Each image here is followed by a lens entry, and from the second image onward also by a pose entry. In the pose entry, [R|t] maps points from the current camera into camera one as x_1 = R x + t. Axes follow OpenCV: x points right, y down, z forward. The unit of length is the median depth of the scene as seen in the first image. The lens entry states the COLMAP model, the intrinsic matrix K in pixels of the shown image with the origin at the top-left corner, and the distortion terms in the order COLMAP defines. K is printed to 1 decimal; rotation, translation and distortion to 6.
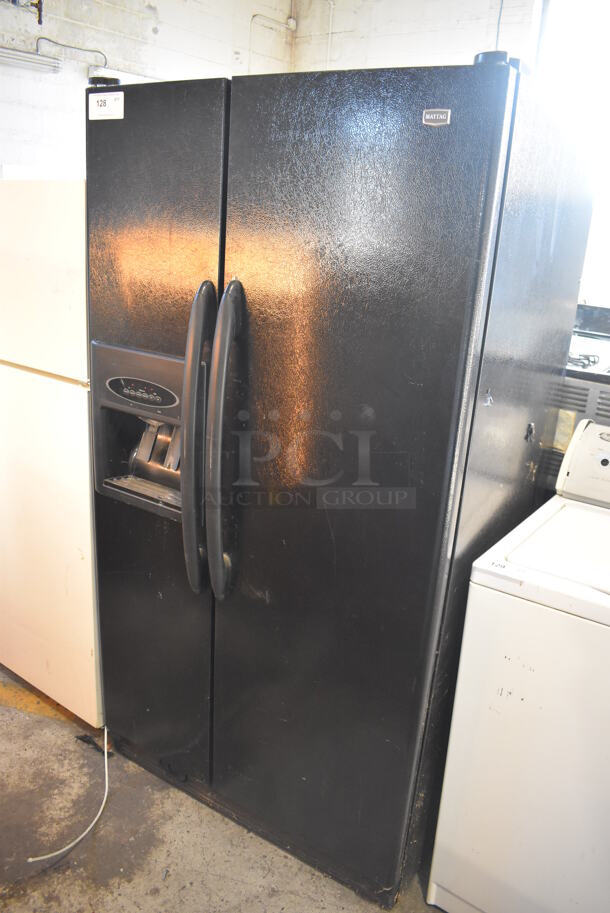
lens RADIAL K [[724.6, 0, 305.7], [0, 724.6, 454.9], [0, 0, 1]] dist [-0.081866, -0.007002]
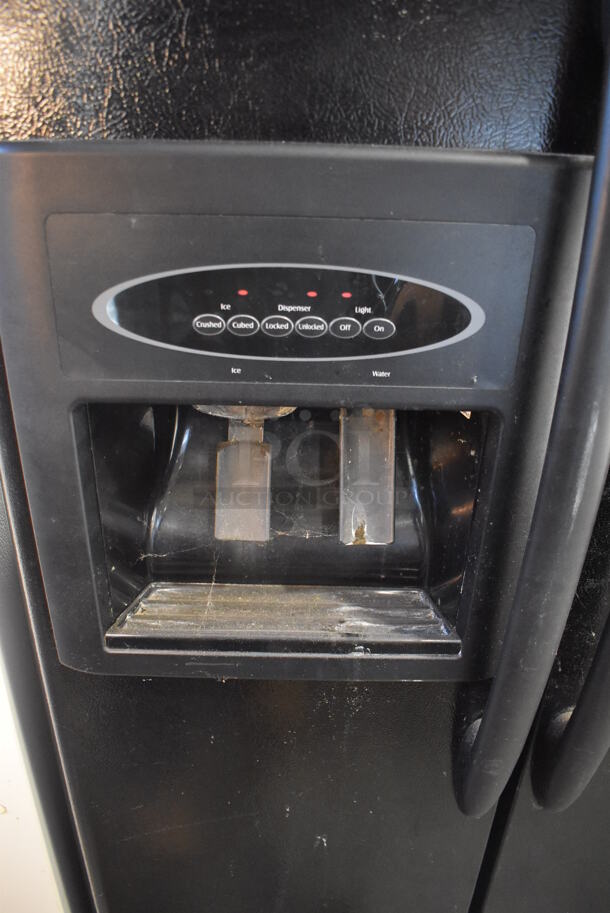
lens RADIAL K [[724.6, 0, 305.9], [0, 724.6, 456.4], [0, 0, 1]] dist [-0.081866, -0.007002]
pose [[0.838777, -0.292832, 0.459024, -0.341875], [0.202743, 0.950409, 0.235836, -0.094888], [-0.505321, -0.104750, 0.856550, 0.746924]]
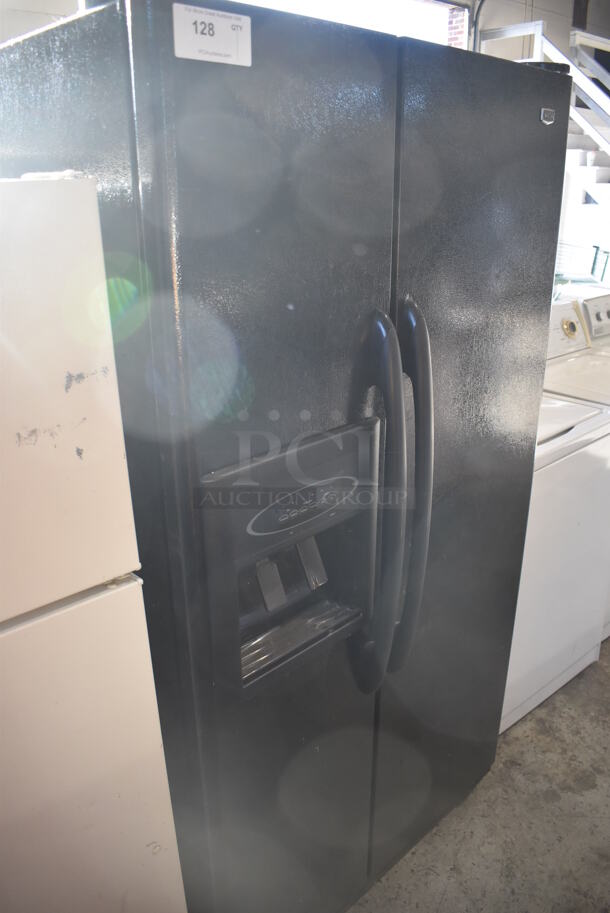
lens RADIAL K [[724.6, 0, 305.4], [0, 724.6, 457.9], [0, 0, 1]] dist [-0.081866, -0.007002]
pose [[0.218823, -0.422025, 0.879779, -0.760839], [0.332230, 0.879983, 0.339489, -0.335550], [-0.917464, 0.218002, 0.332770, 0.746101]]
